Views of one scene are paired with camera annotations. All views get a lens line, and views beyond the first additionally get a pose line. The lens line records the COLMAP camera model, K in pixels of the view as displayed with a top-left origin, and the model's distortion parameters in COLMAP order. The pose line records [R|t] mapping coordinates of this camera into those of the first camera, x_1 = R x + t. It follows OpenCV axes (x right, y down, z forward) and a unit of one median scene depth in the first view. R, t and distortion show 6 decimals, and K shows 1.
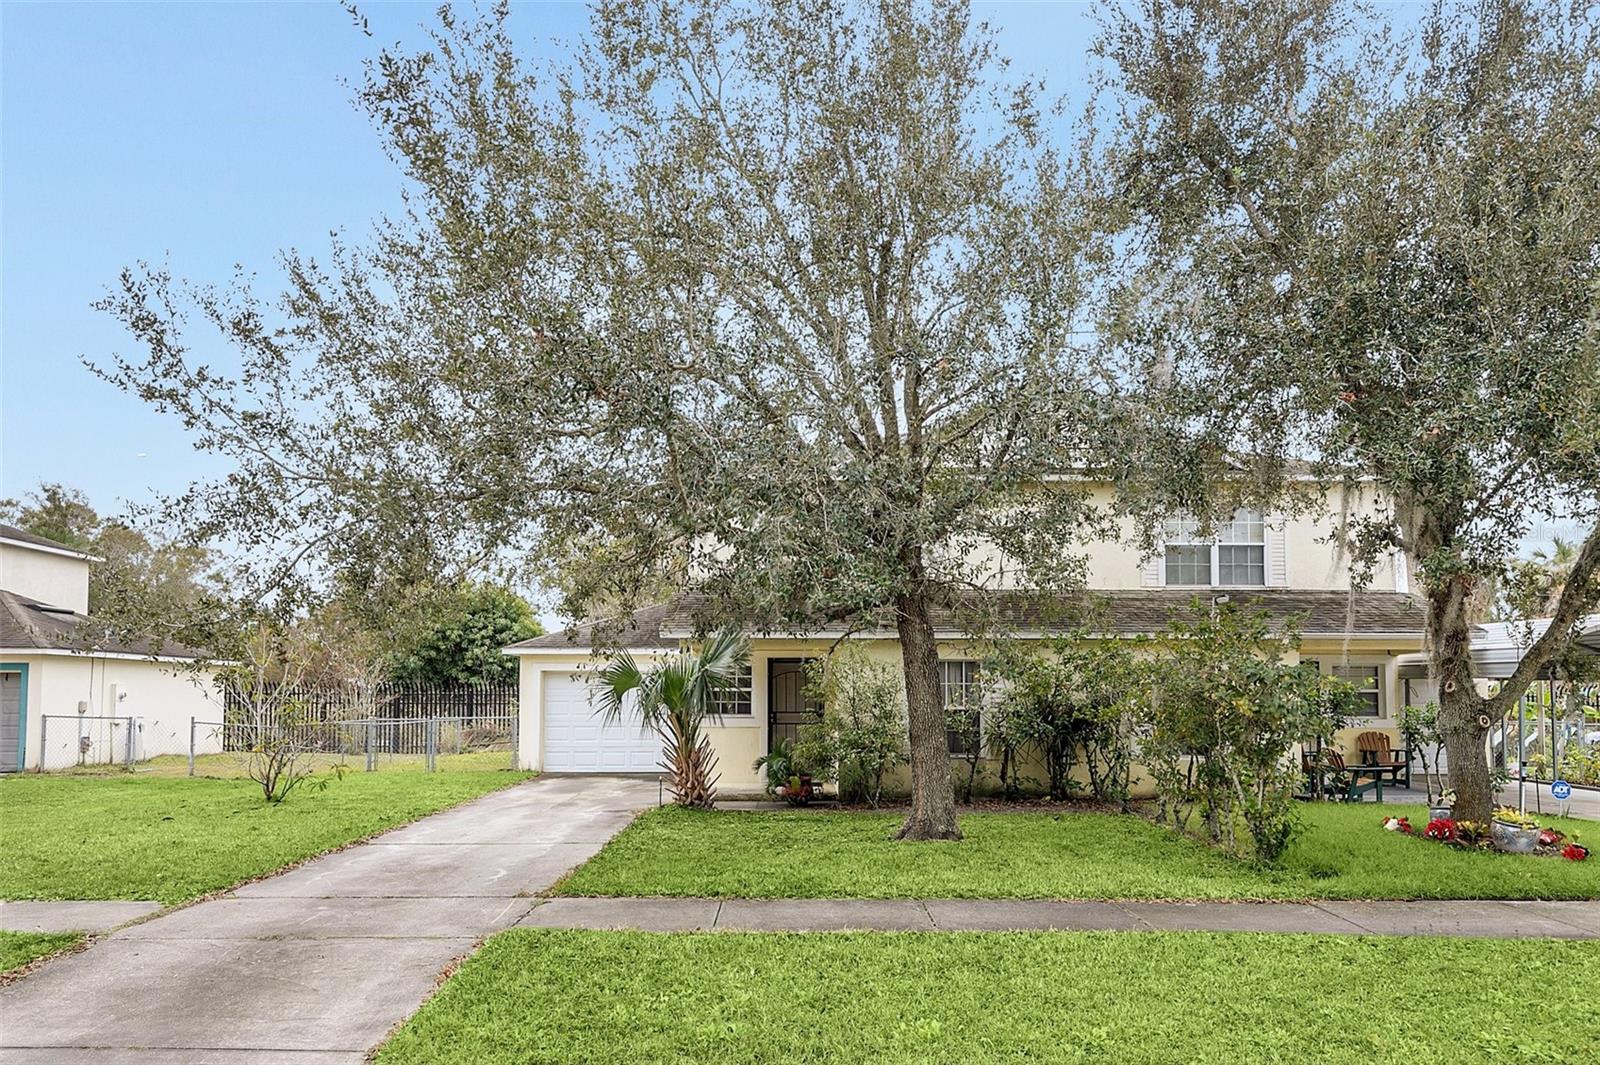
lens RADIAL K [[1153.7, 0, 800.0], [0, 1153.7, 532.5], [0, 0, 1]] dist [-0.032589, 0.000138]
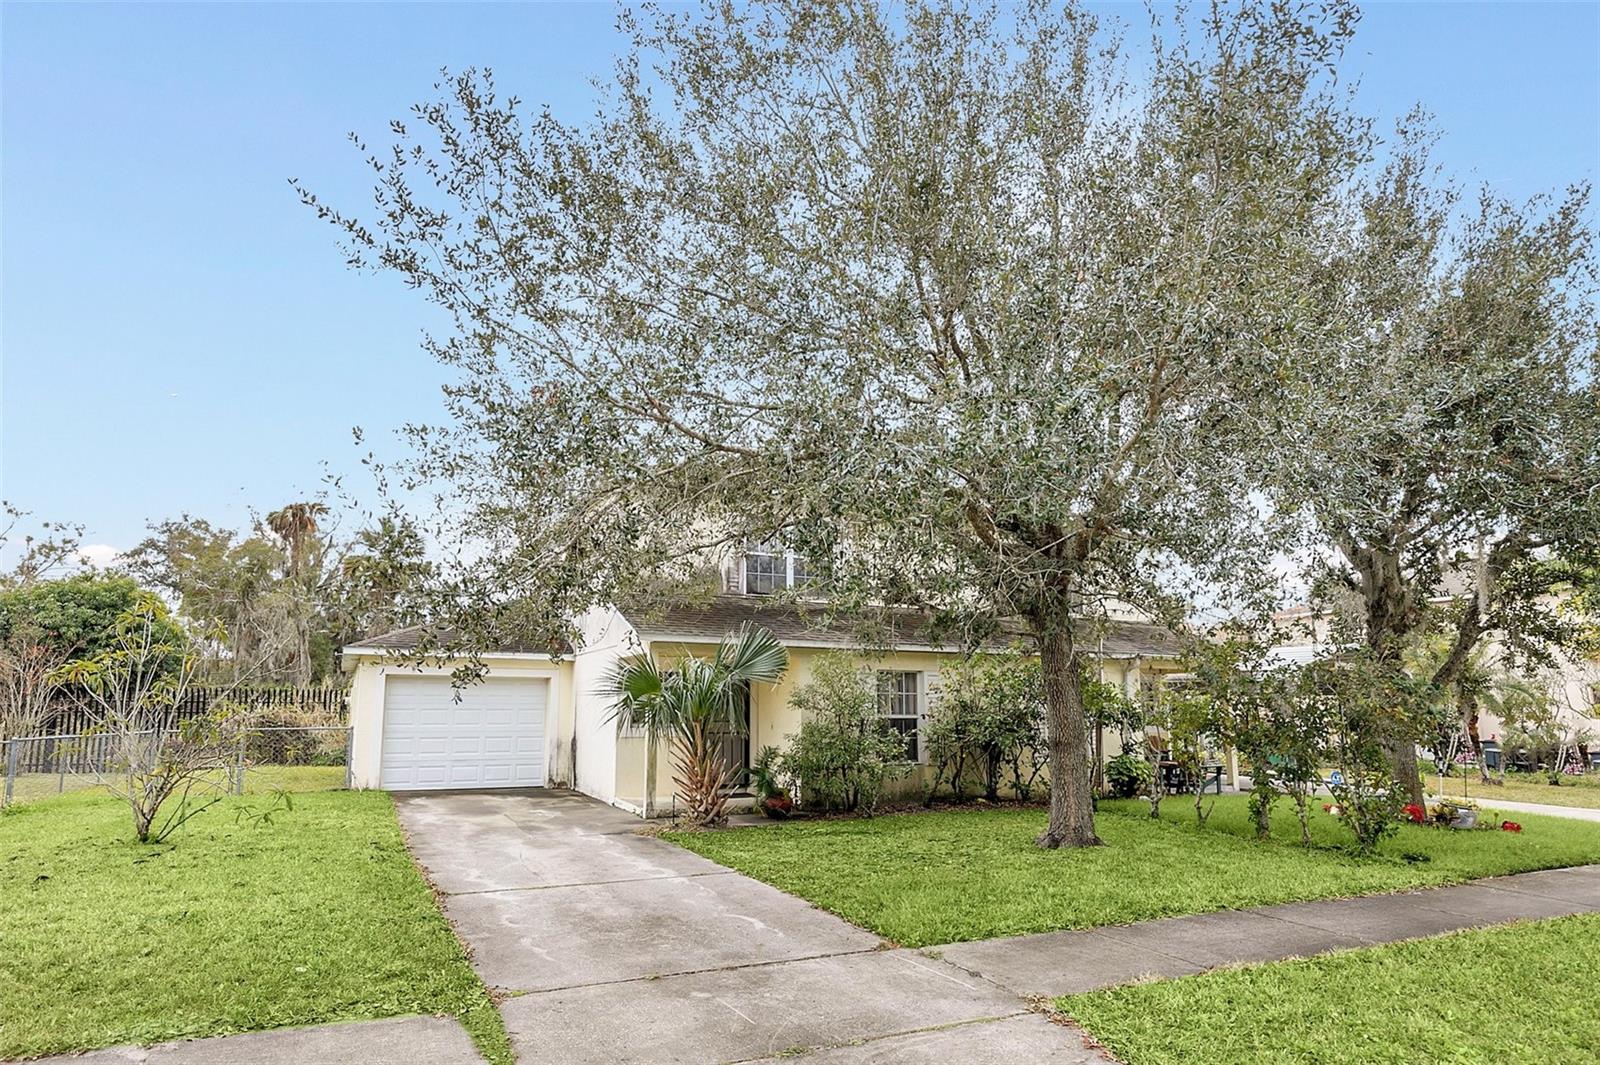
lens RADIAL K [[1007.8, 0, 800.0], [0, 1007.8, 532.5], [0, 0, 1]] dist [-0.018829, 0.000043]
pose [[0.904520, 0.075860, 0.419629, -0.386975], [-0.063169, 0.997029, -0.044081, 0.034929], [-0.421726, 0.013365, 0.906625, 0.231004]]
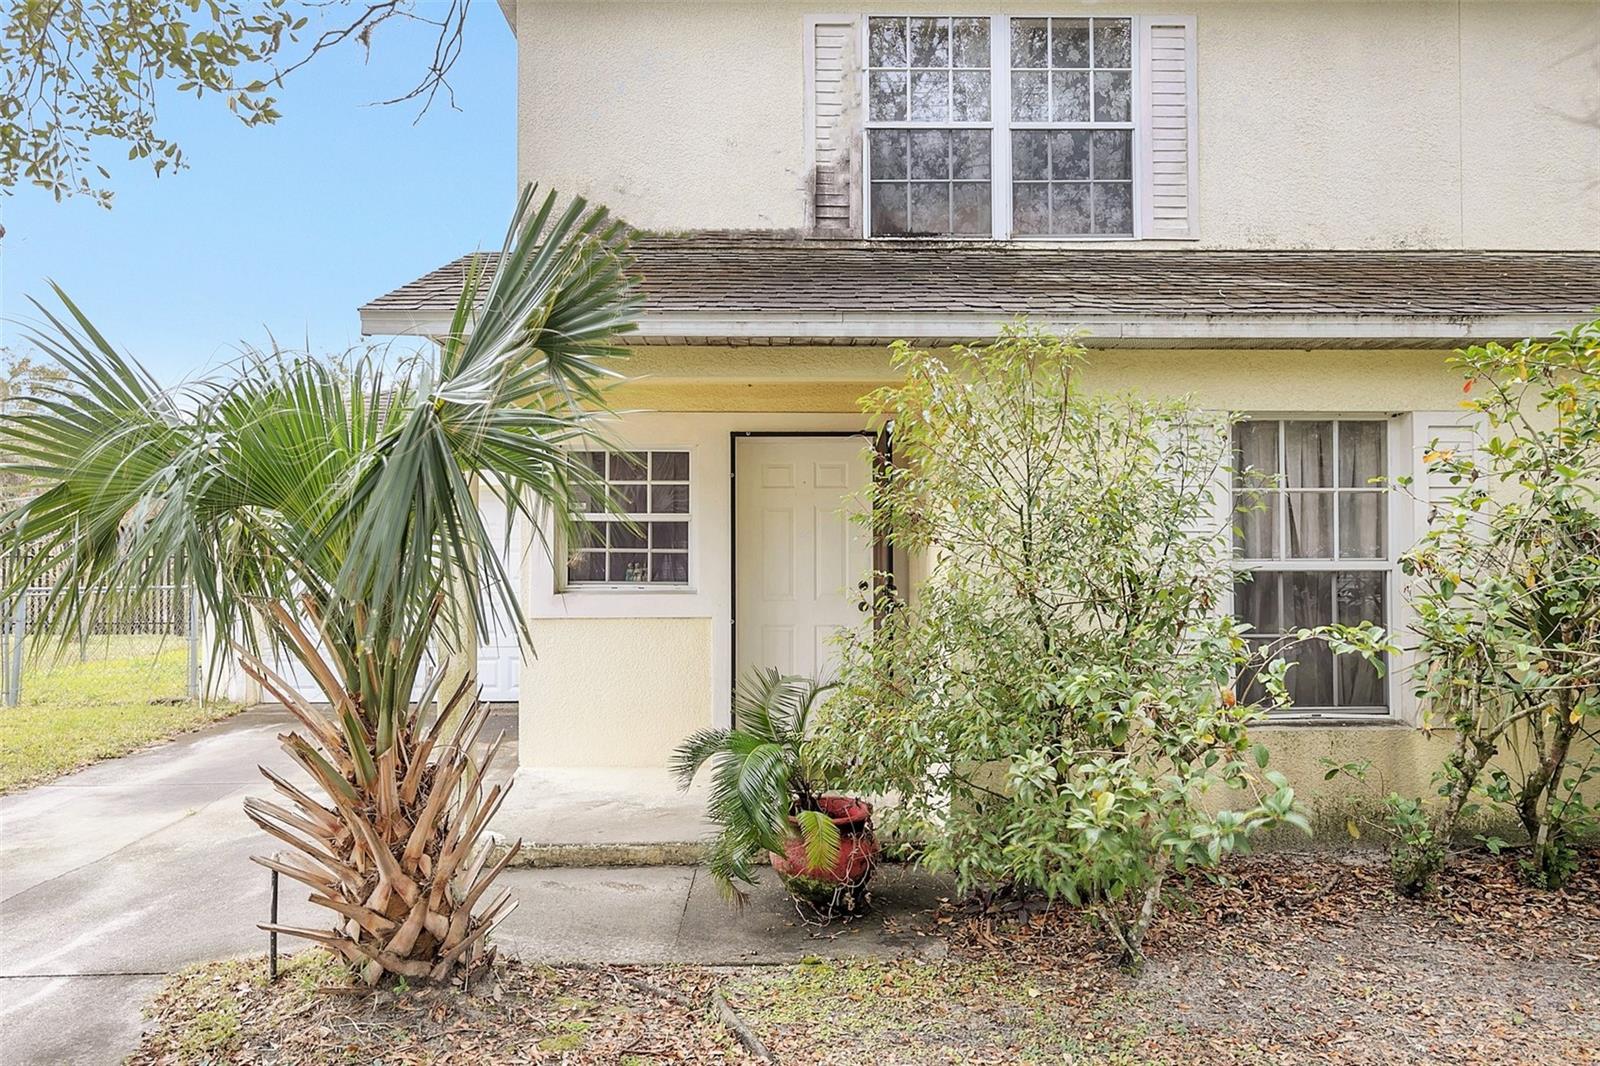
lens RADIAL K [[1151.3, 0, 800.0], [0, 1151.3, 533.0], [0, 0, 1]] dist [0.003586, 0.001691]
pose [[0.999949, -0.002443, 0.009812, -0.012112], [0.001141, 0.991446, 0.130514, 0.114351], [-0.010047, -0.130496, 0.991398, 0.775459]]
